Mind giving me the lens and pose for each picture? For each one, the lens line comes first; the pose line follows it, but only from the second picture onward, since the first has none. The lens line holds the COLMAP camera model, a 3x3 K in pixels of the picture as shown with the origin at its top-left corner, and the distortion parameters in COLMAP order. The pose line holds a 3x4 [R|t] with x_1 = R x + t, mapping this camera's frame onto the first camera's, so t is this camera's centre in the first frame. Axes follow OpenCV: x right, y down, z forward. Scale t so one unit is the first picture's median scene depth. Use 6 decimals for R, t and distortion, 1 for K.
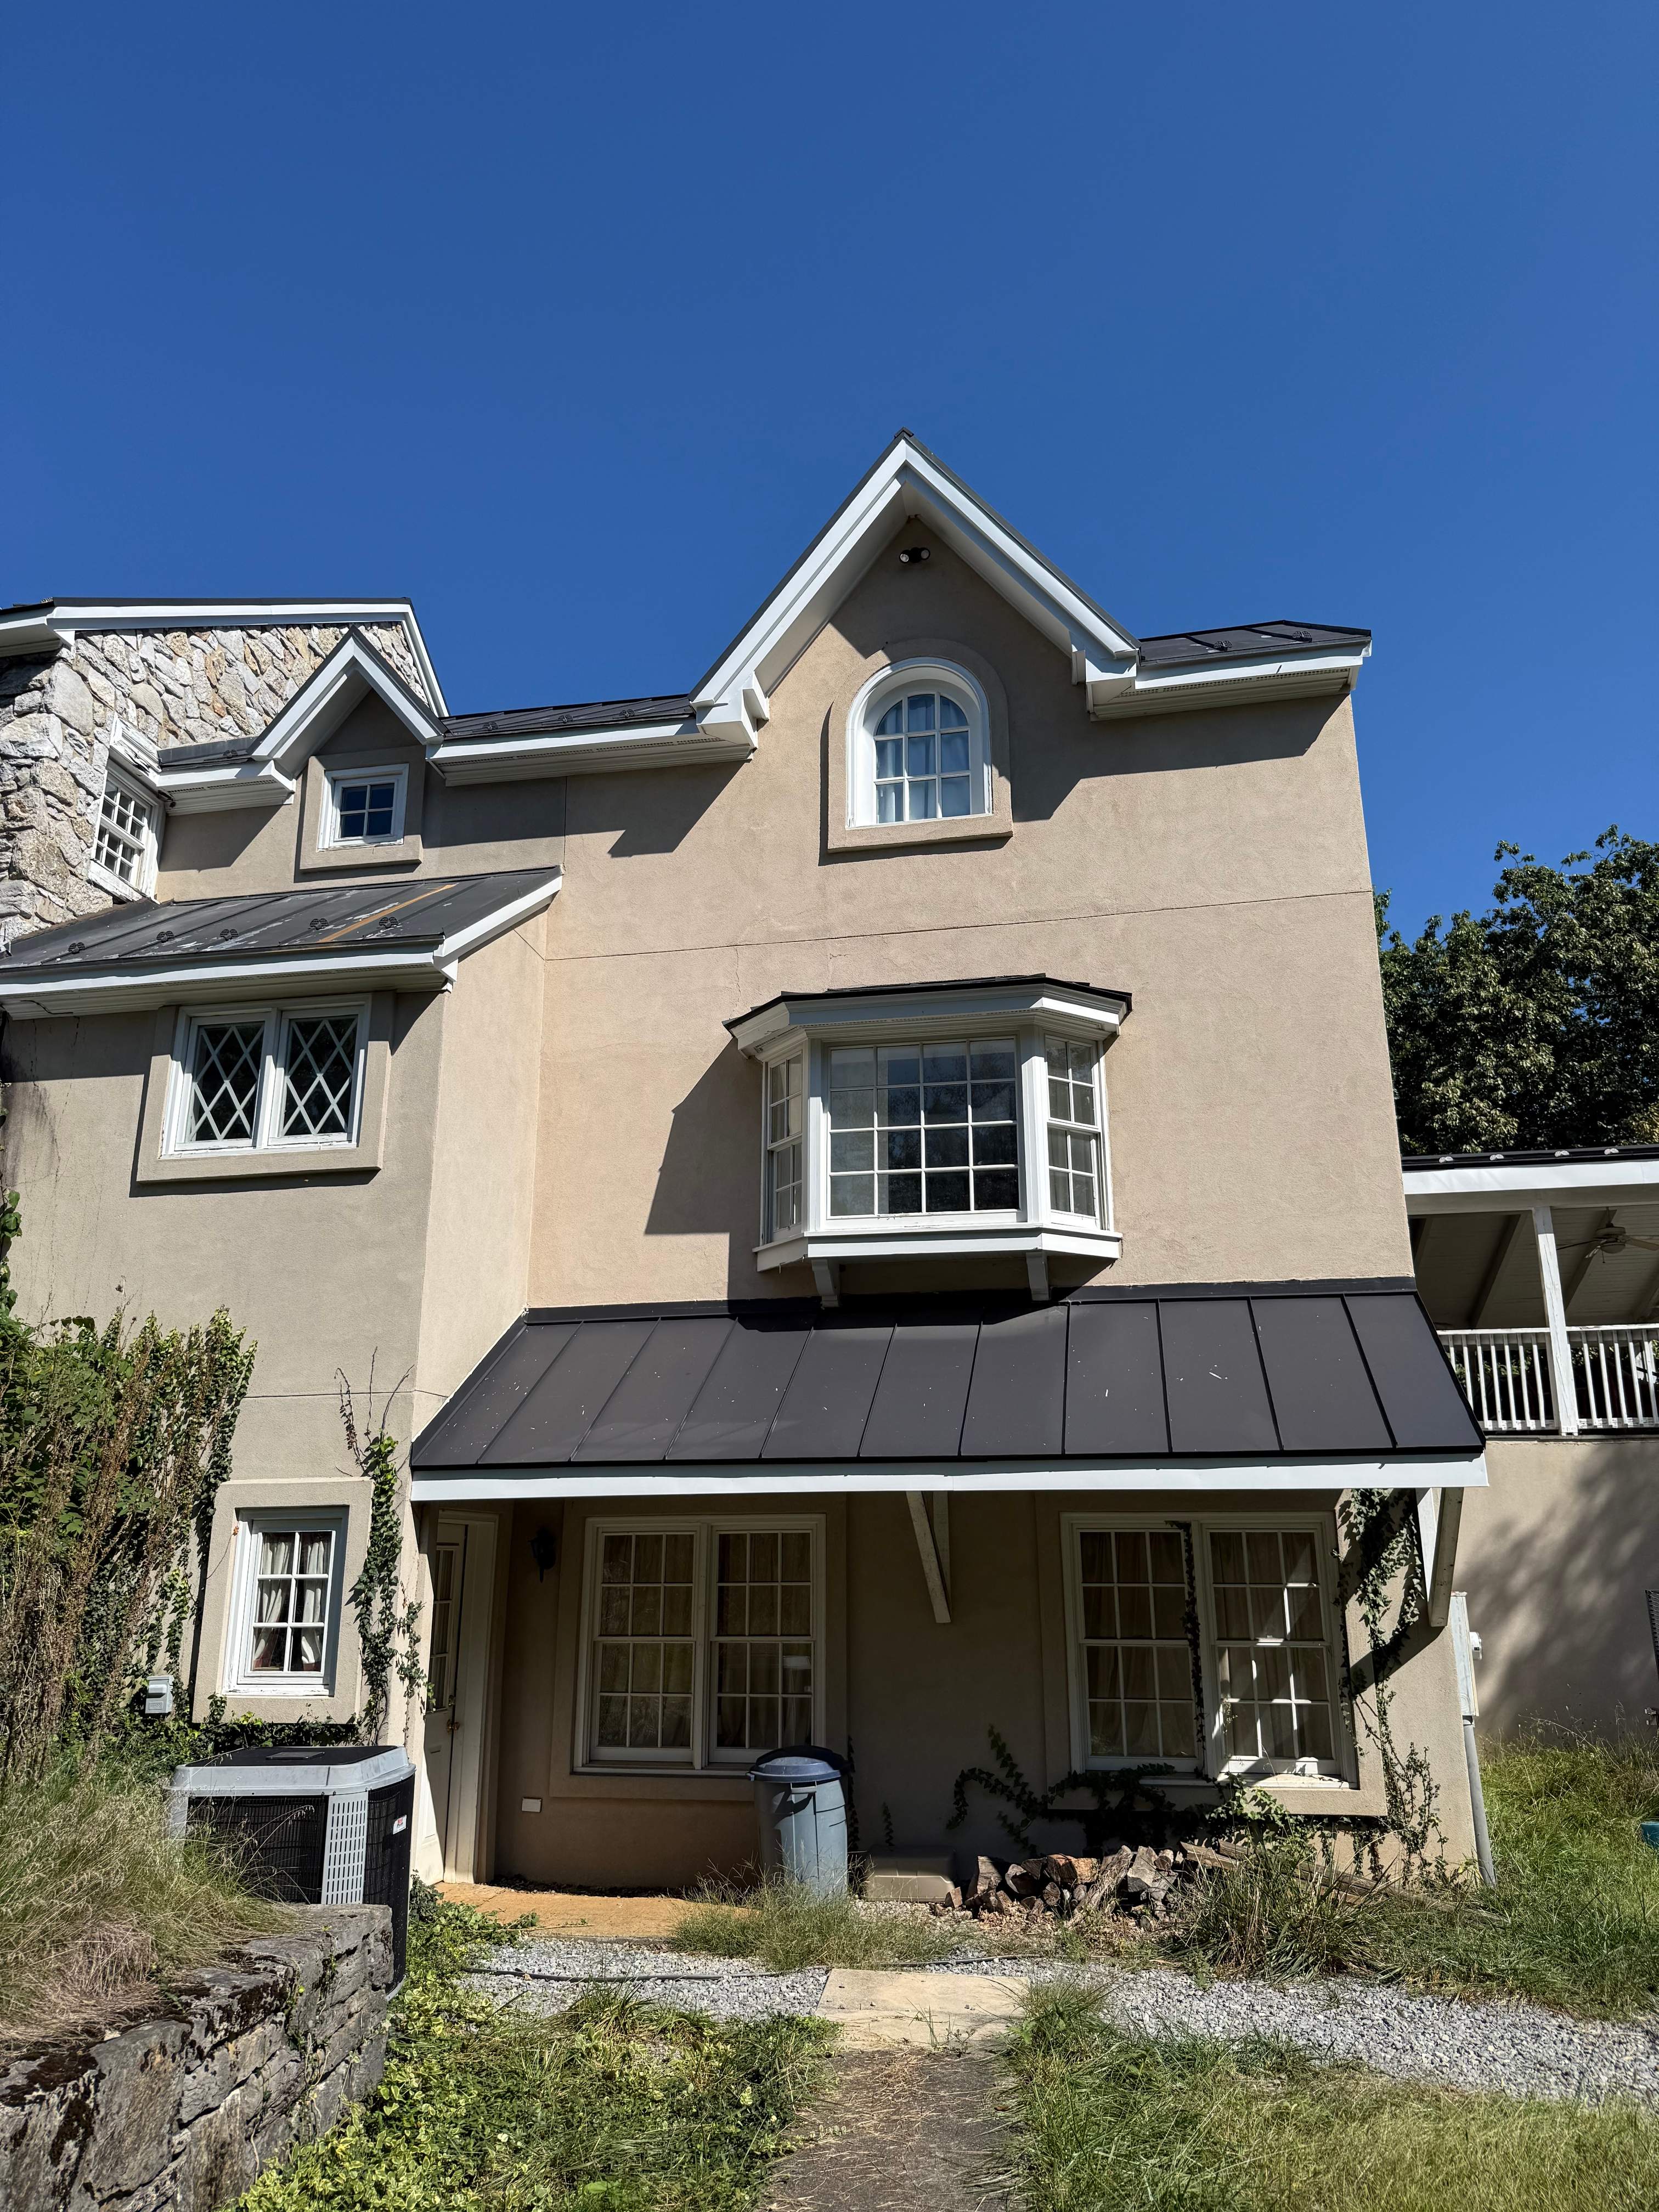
lens RADIAL K [[1560.8, 0, 826.9], [0, 1560.8, 1086.7], [0, 0, 1]] dist [0.174096, -0.379538]
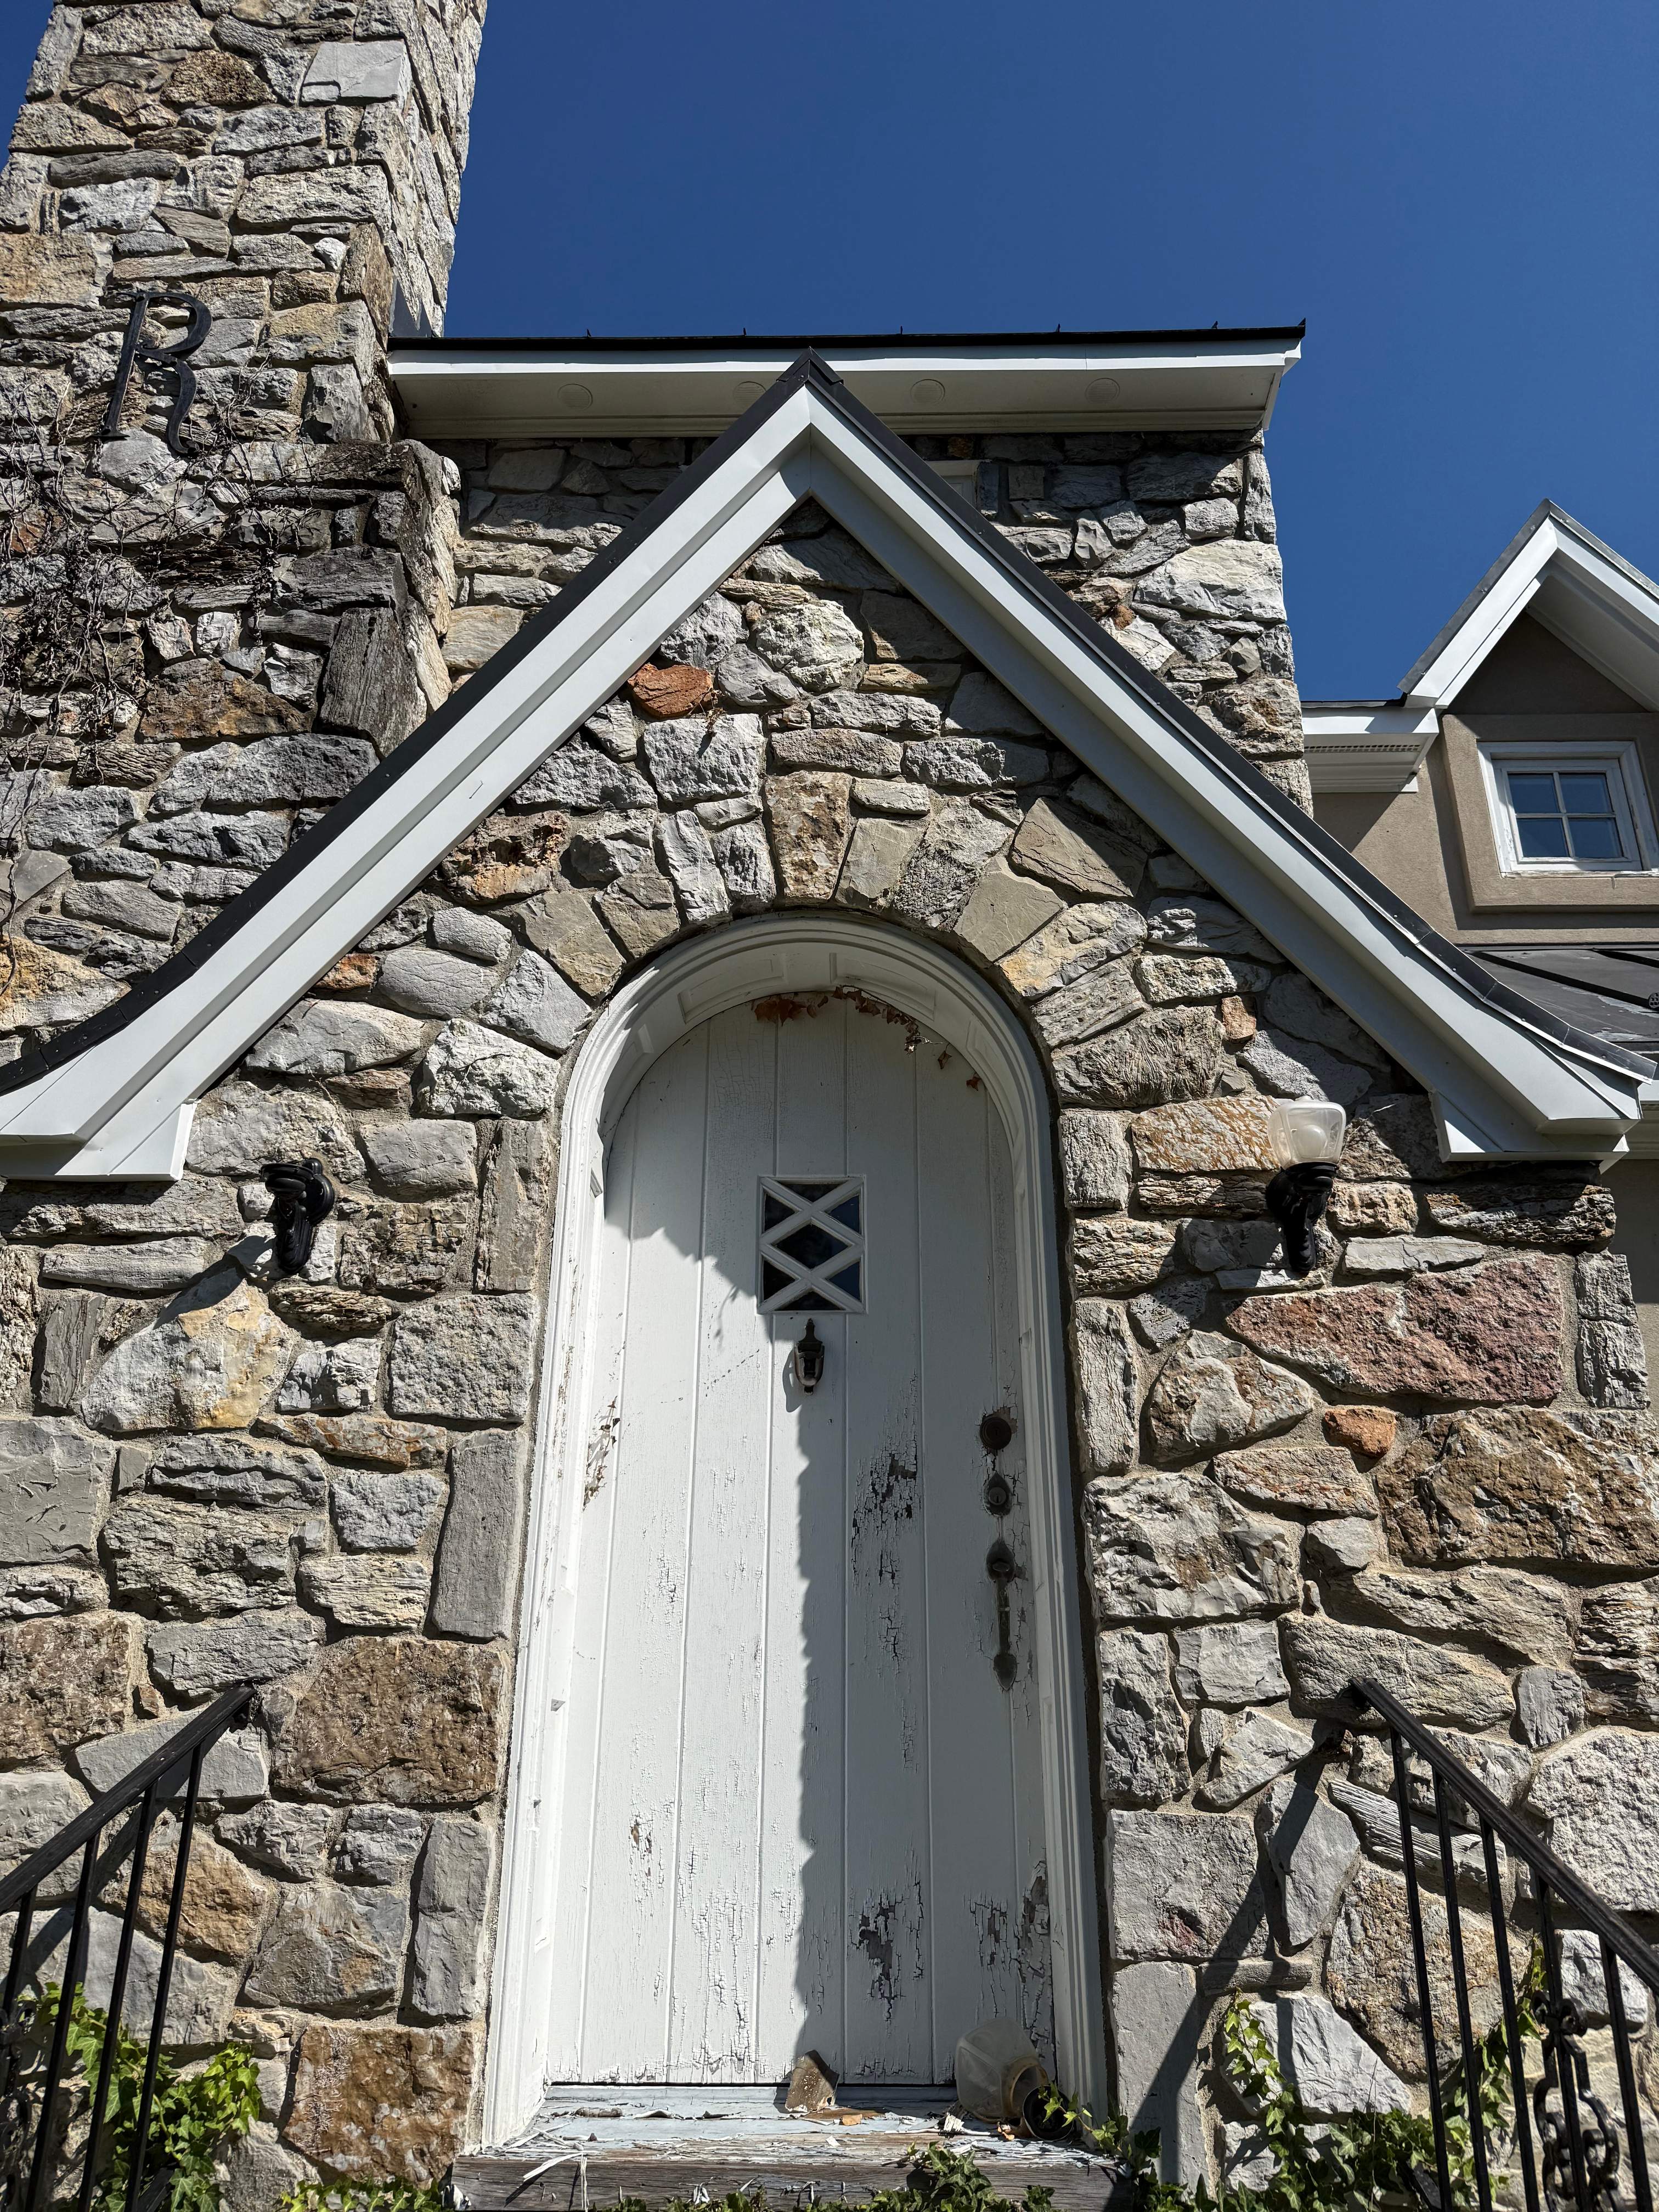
lens RADIAL K [[1580.3, 0, 829.5], [0, 1580.3, 1106.0], [0, 0, 1]] dist [0.001198, -0.008630]
pose [[0.984650, 0.069184, 0.160244, -0.647338], [-0.055254, 0.994424, -0.089816, -0.007576], [-0.165565, 0.079583, 0.982983, 0.517704]]
